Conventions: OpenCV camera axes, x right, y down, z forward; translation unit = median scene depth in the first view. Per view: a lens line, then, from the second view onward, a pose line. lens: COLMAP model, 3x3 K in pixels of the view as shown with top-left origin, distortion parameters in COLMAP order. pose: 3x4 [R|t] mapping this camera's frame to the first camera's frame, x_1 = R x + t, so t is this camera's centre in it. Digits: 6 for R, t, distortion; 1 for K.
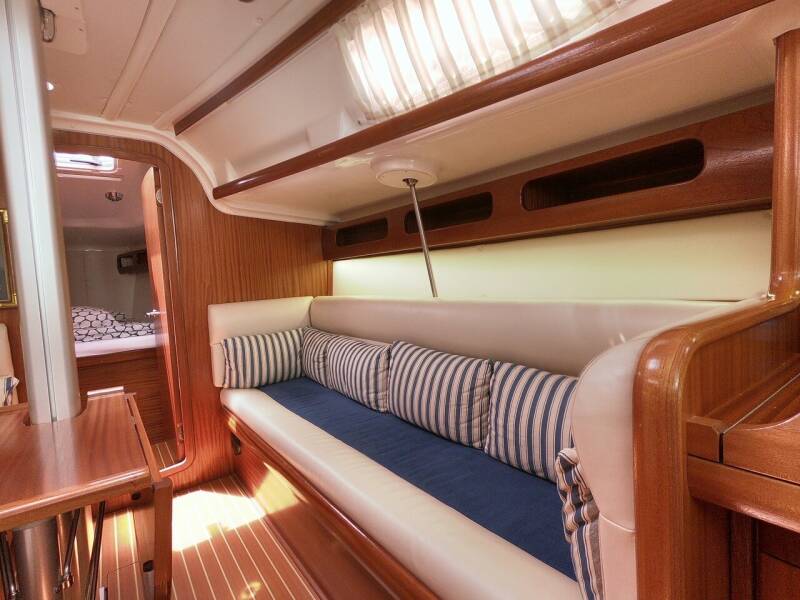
lens RADIAL K [[415.8, 0, 400.0], [0, 415.8, 300.0], [0, 0, 1]] dist [0.026362, 0.000109]
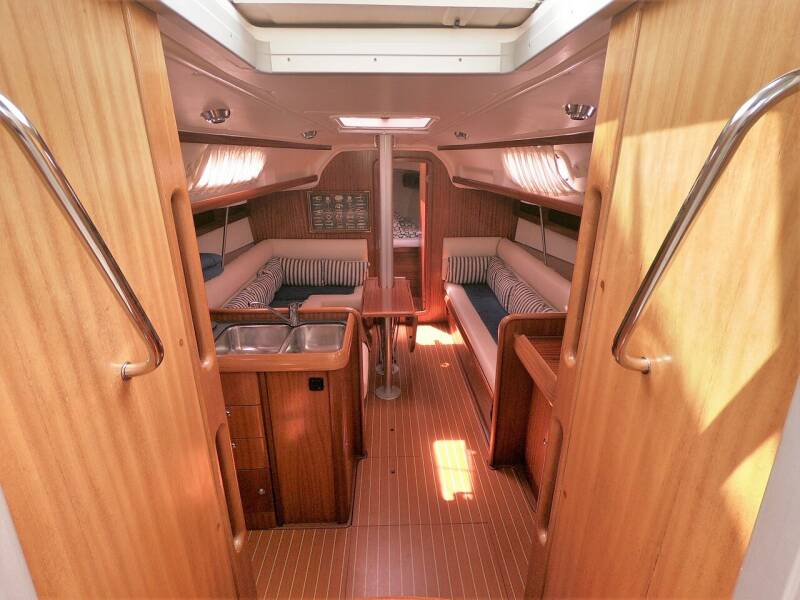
lens RADIAL K [[415.8, 0, 400.0], [0, 415.8, 300.0], [0, 0, 1]] dist [0.026362, 0.000109]
pose [[0.837698, 0.239292, -0.490920, 0.378577], [-0.076577, 0.941484, 0.328243, -0.331101], [0.540739, -0.237375, 0.807004, -0.711849]]
